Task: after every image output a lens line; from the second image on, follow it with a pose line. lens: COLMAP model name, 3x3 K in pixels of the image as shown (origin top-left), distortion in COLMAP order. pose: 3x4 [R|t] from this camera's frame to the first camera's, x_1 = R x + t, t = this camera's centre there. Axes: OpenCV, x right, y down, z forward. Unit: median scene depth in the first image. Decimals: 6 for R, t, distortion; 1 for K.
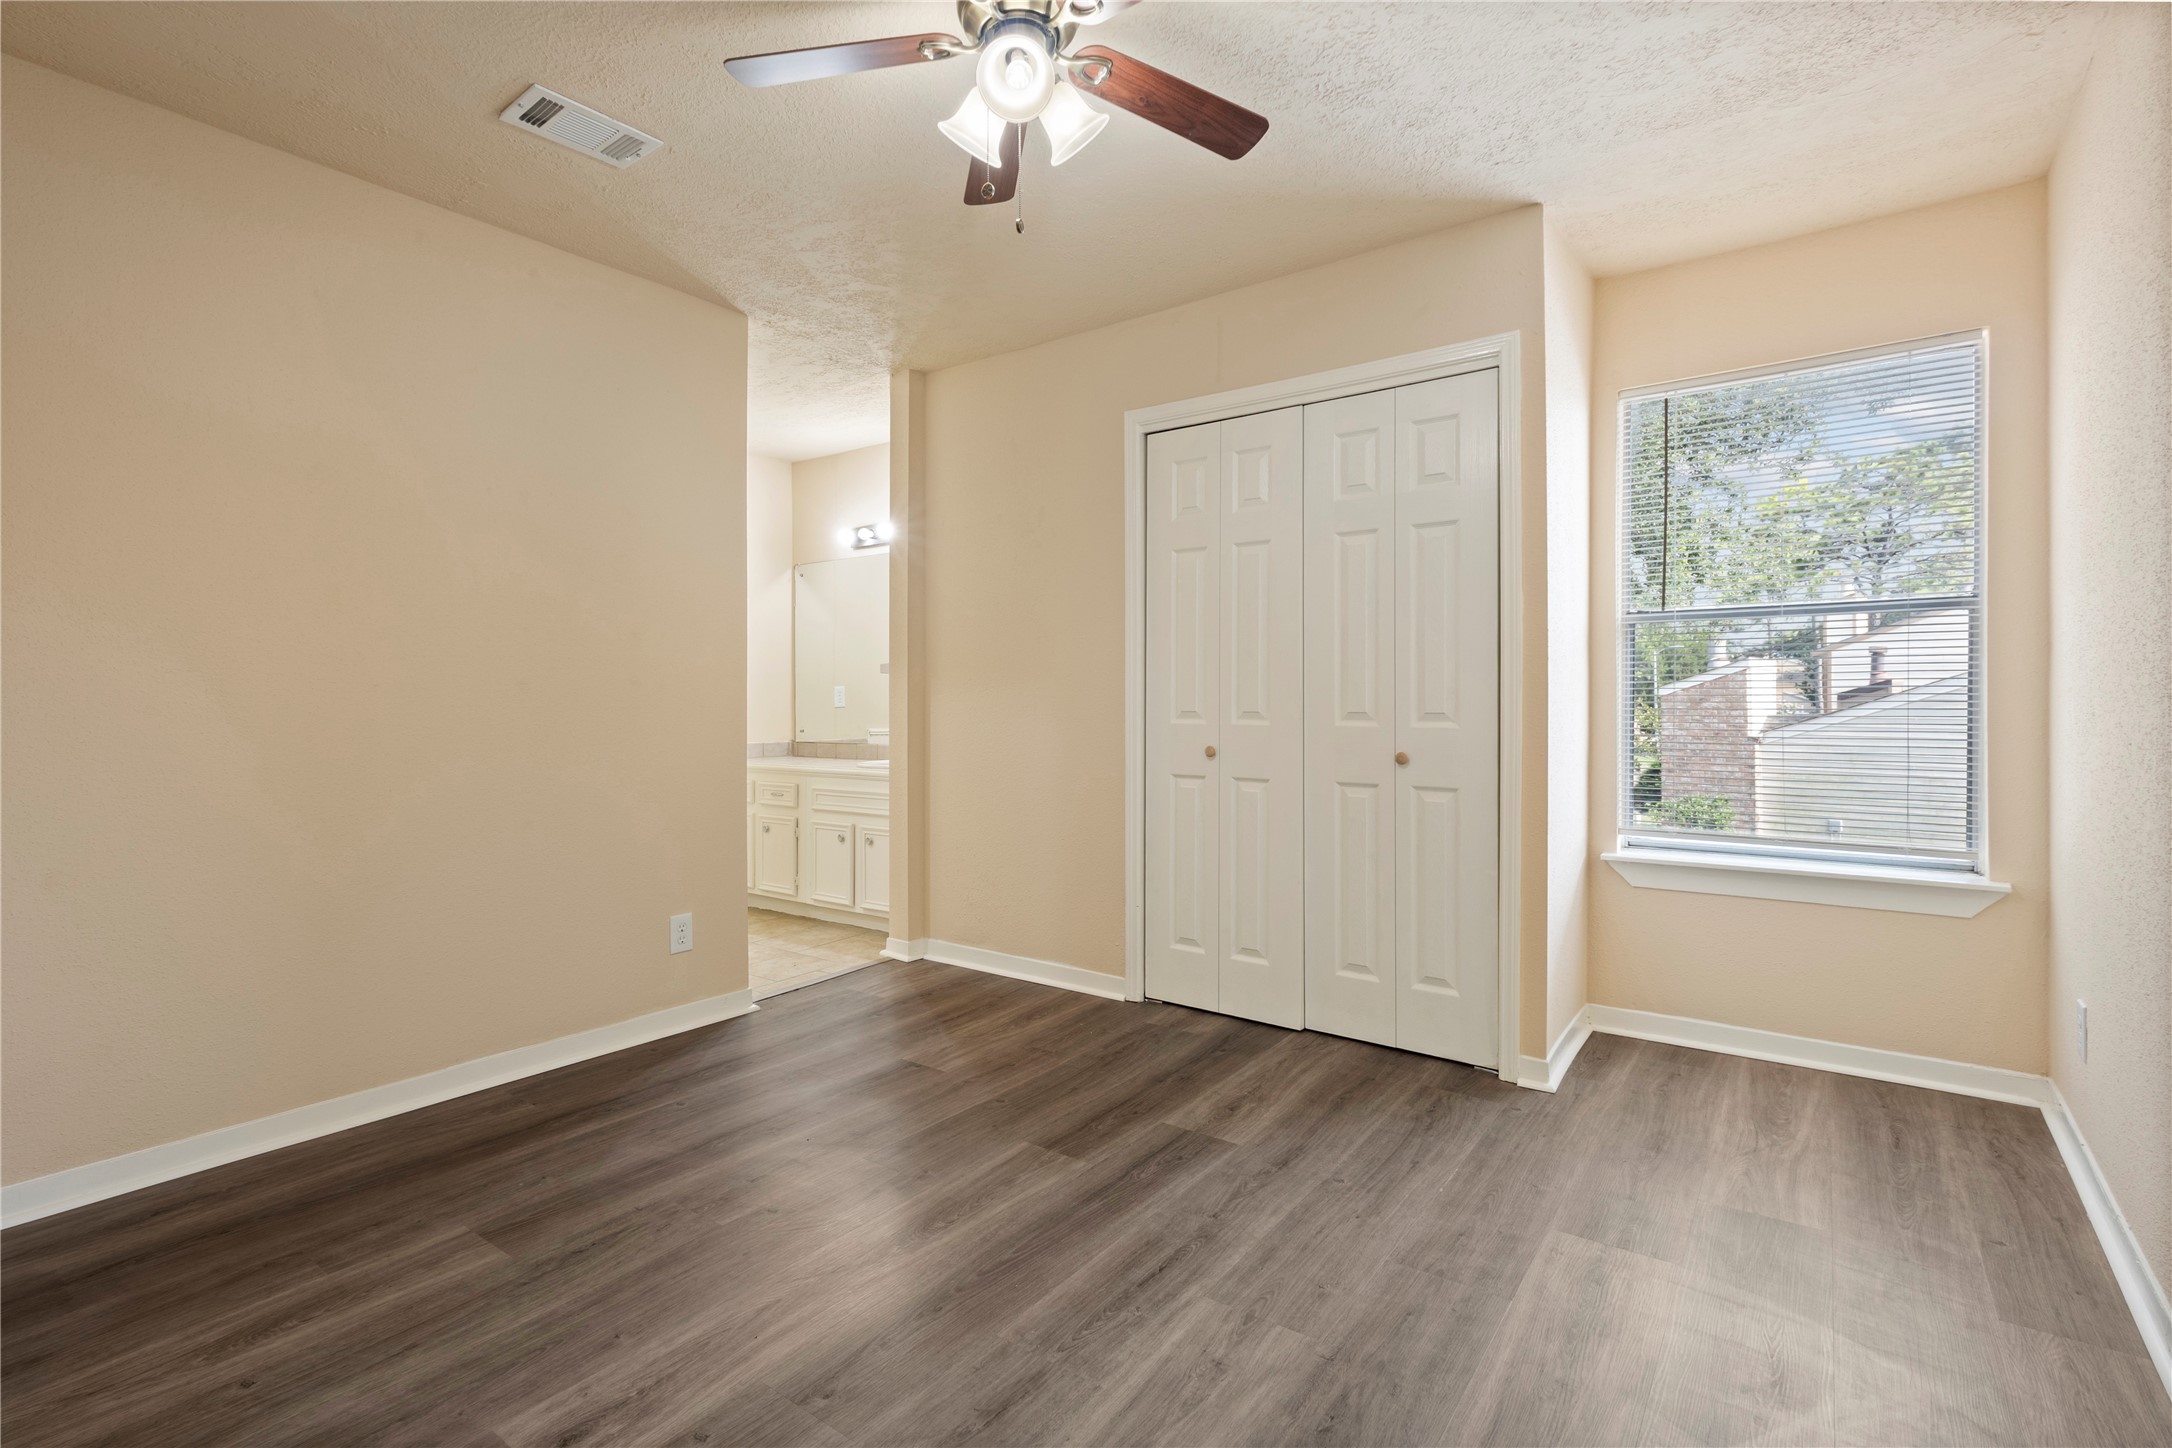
lens RADIAL K [[1004.4, 0, 1087.7], [0, 1004.4, 709.5], [0, 0, 1]] dist [0.014004, 0.000024]
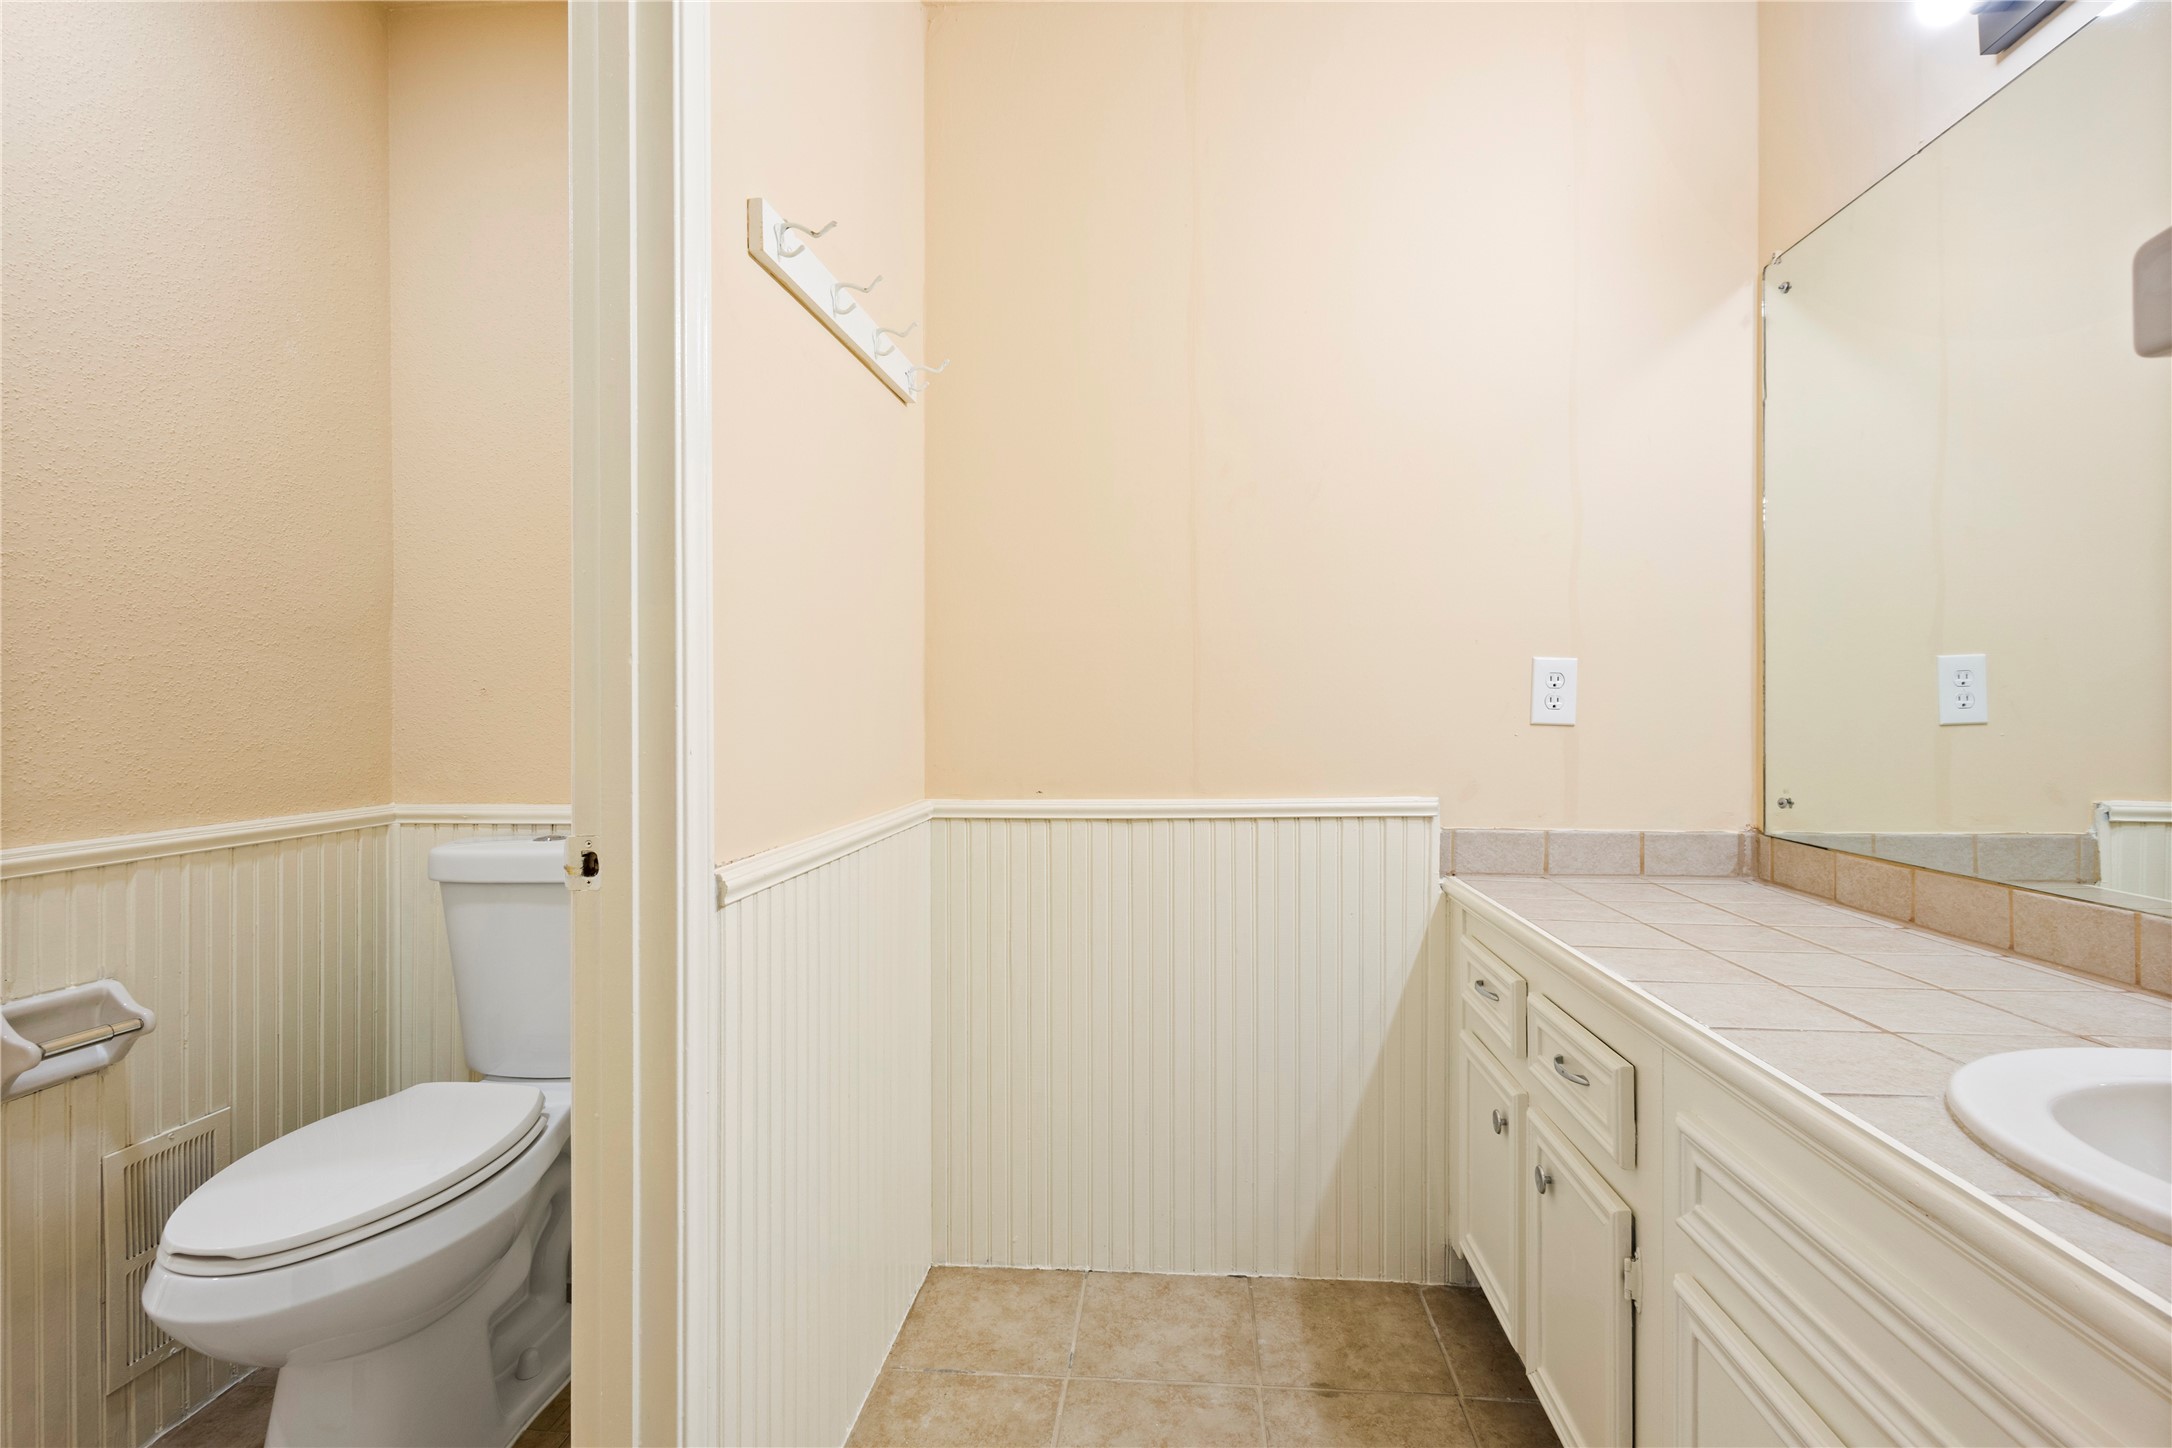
lens RADIAL K [[1004.4, 0, 1087.7], [0, 1004.4, 709.5], [0, 0, 1]] dist [0.014004, 0.000024]
pose [[0.526297, -0.002336, -0.850297, -0.276188], [-0.000541, 0.999995, -0.003082, -0.011263], [0.850300, 0.002083, 0.526293, 1.342178]]
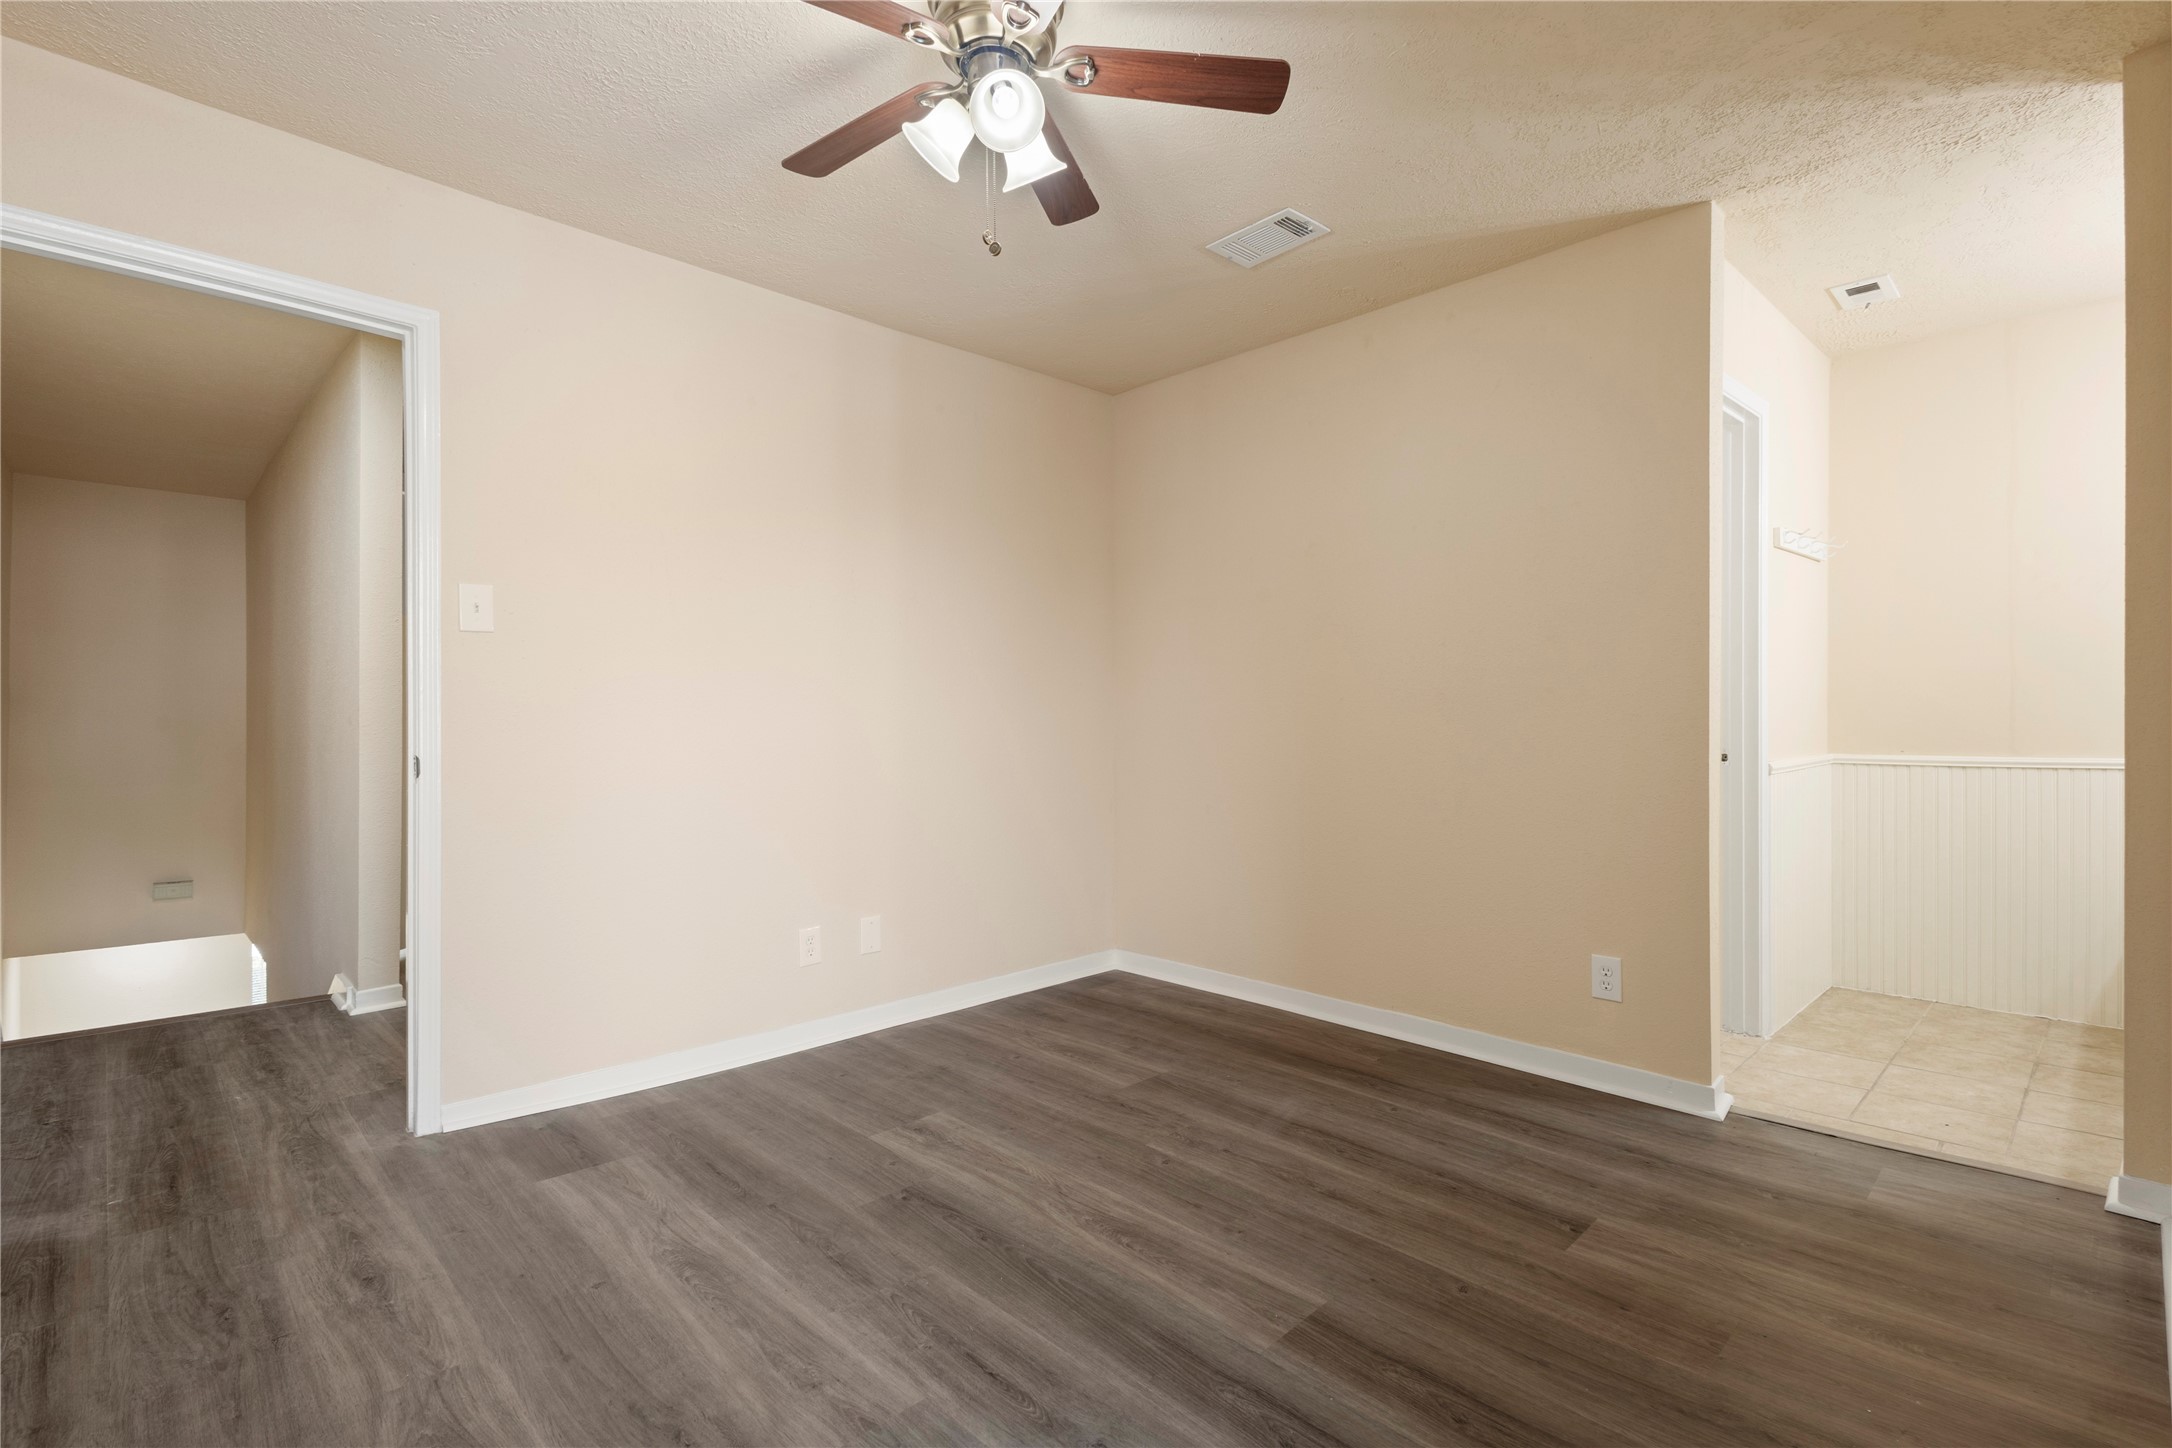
lens RADIAL K [[986.5, 0, 1086.0], [0, 986.5, 724.0], [0, 0, 1]] dist [0.002372, -0.000083]
pose [[-0.166169, 0.009065, -0.986056, 0.597673], [-0.000672, 0.999956, 0.009306, -0.004692], [0.986097, 0.002209, -0.166156, 0.823741]]
